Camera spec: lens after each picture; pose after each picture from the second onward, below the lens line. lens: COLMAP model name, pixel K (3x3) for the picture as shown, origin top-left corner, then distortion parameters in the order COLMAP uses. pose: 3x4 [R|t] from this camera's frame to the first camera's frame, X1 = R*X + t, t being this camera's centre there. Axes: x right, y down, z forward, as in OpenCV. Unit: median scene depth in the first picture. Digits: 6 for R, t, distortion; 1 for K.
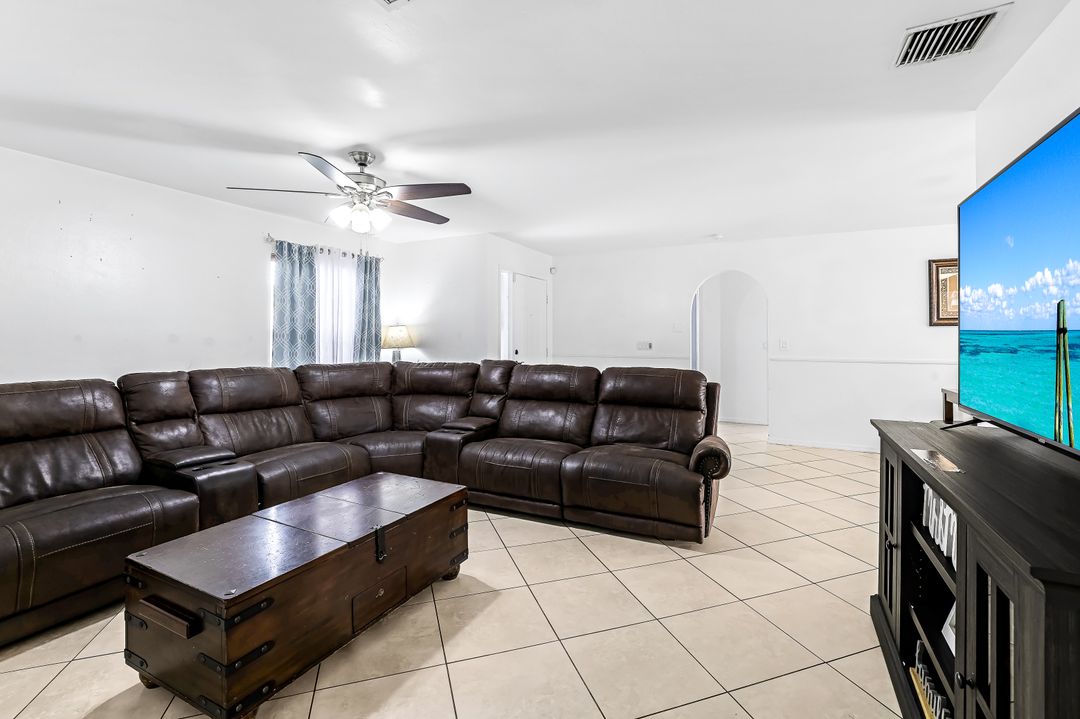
lens RADIAL K [[474.9, 0, 545.3], [0, 474.9, 331.2], [0, 0, 1]] dist [-0.002133, -0.000016]
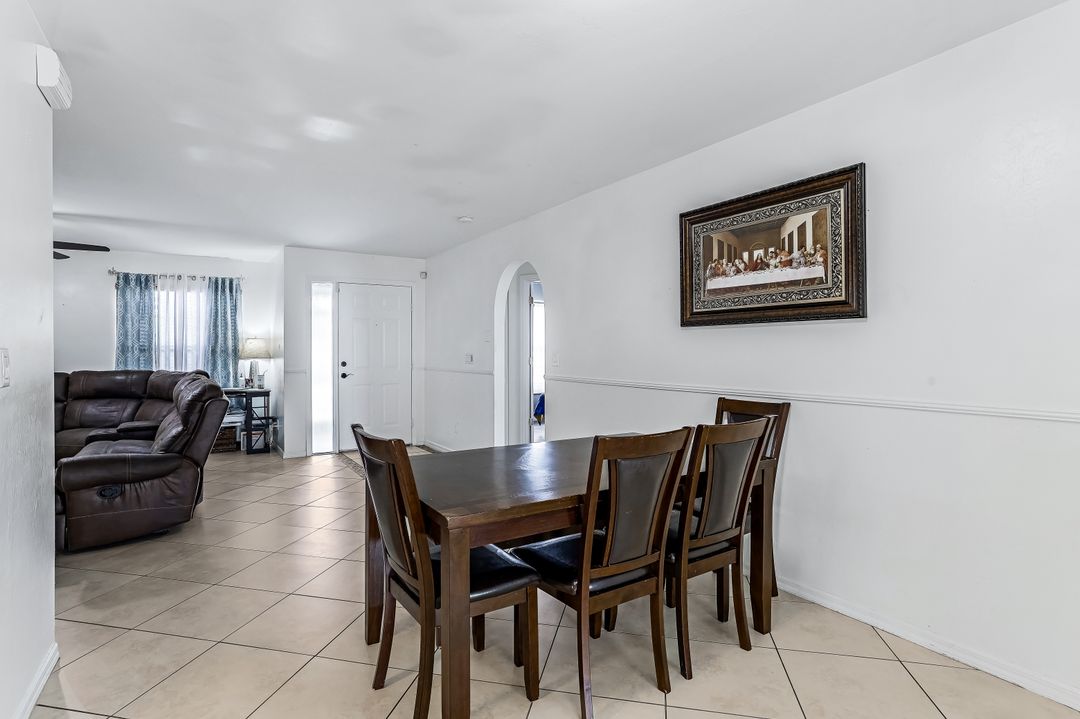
lens RADIAL K [[523.4, 0, 540.0], [0, 523.4, 348.6], [0, 0, 1]] dist [-0.000589, -0.000090]
pose [[0.852924, -0.003496, -0.522023, 1.011147], [0.008312, 0.999942, 0.006885, 0.010747], [0.521969, -0.010212, 0.852903, 0.354995]]
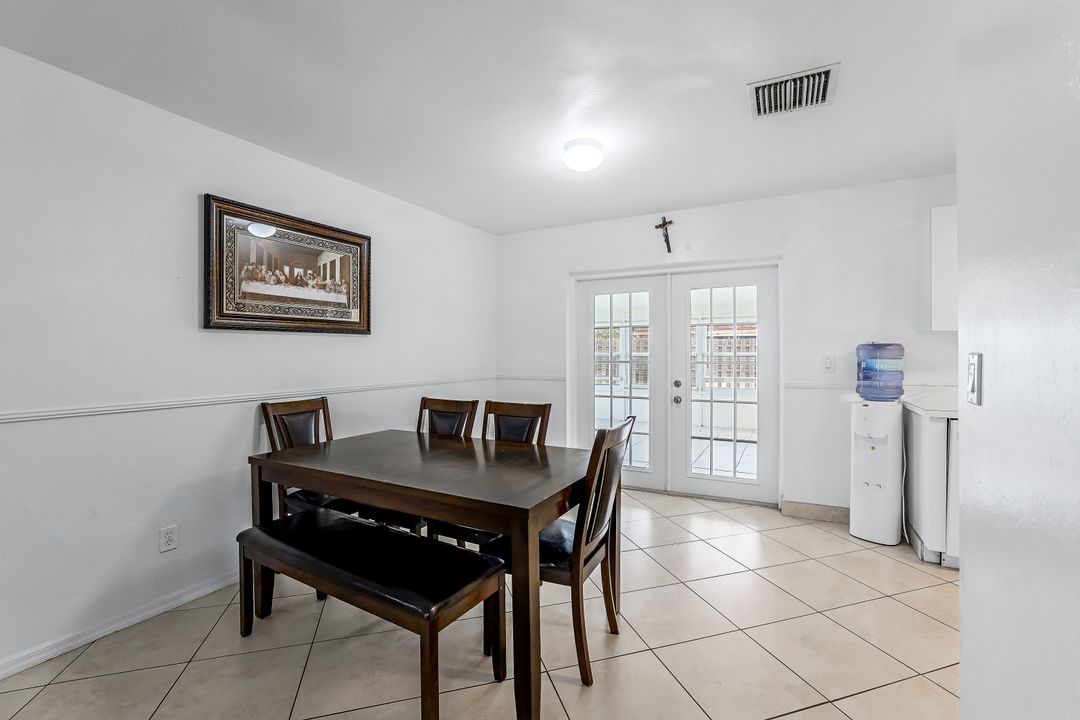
lens RADIAL K [[474.9, 0, 542.3], [0, 474.9, 350.8], [0, 0, 1]] dist [-0.002133, -0.000016]
pose [[0.045317, -0.006014, 0.998955, 0.336348], [-0.014434, 0.999874, 0.006675, 0.003894], [-0.998868, -0.014721, 0.045225, 0.634032]]
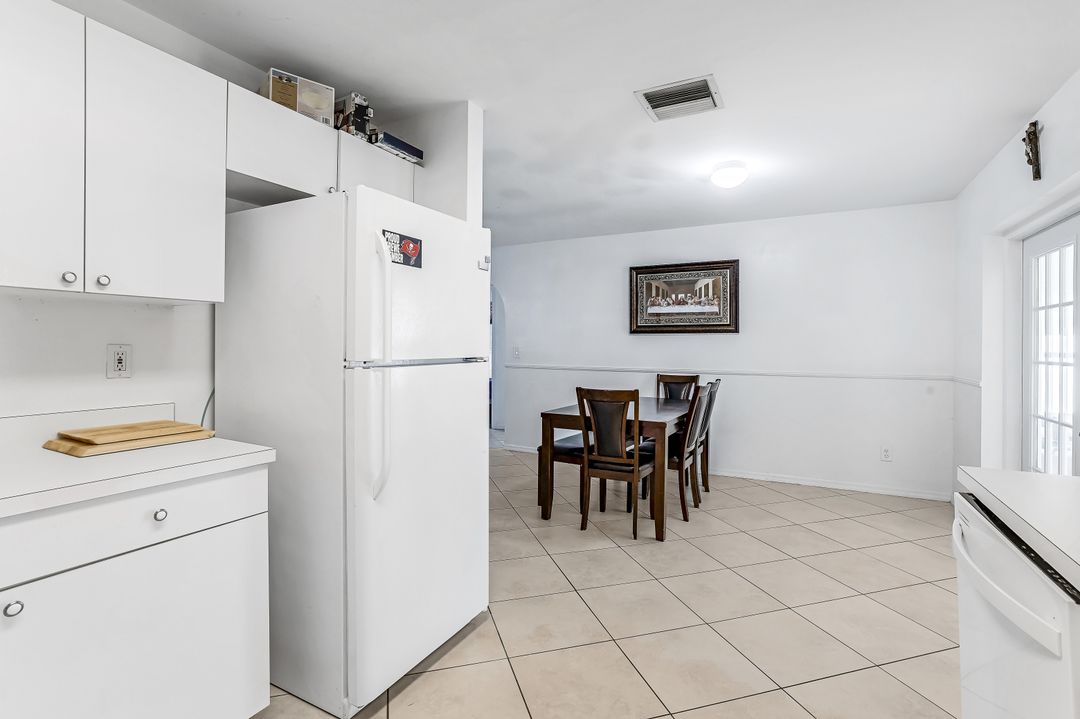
lens RADIAL K [[494.2, 0, 545.1], [0, 494.2, 348.9], [0, 0, 1]] dist [-0.000662, 0.000061]
pose [[0.999628, -0.001009, -0.027249, 0.666793], [0.001619, 0.999748, 0.022372, -0.002600], [0.027219, -0.022408, 0.999378, -0.047754]]
